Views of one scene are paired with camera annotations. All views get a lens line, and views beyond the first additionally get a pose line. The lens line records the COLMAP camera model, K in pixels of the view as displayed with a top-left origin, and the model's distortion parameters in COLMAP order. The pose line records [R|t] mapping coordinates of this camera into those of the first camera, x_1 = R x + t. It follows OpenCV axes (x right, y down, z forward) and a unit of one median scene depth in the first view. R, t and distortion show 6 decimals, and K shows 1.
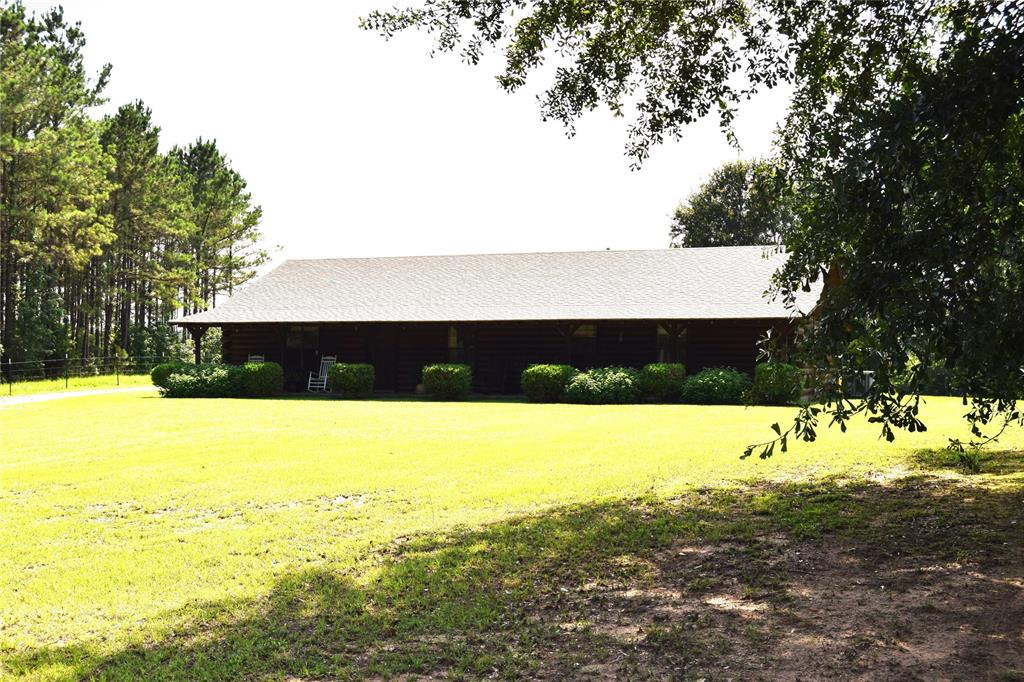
lens RADIAL K [[1270.6, 0, 507.5], [0, 1270.6, 339.5], [0, 0, 1]] dist [-0.056568, 0.000000]
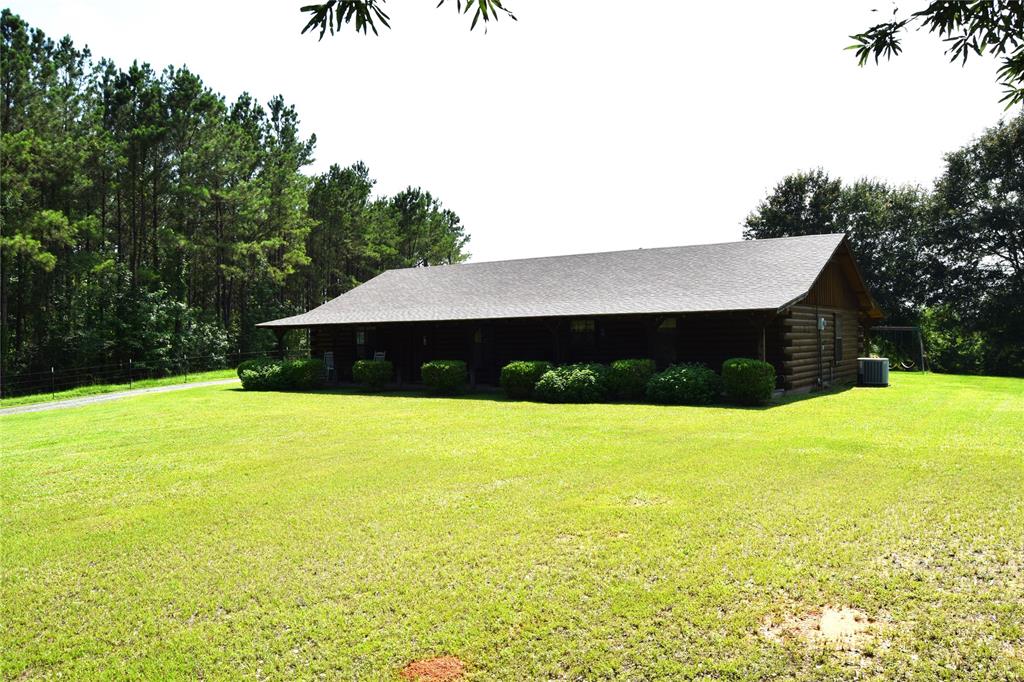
lens RADIAL K [[798.0, 0, 521.6], [0, 798.0, 345.2], [0, 0, 1]] dist [-0.090030, 0.032262]
pose [[0.971375, -0.017434, -0.236909, 0.147923], [0.024462, 0.999343, 0.026756, -0.008640], [0.236286, -0.031785, 0.971163, 0.304143]]
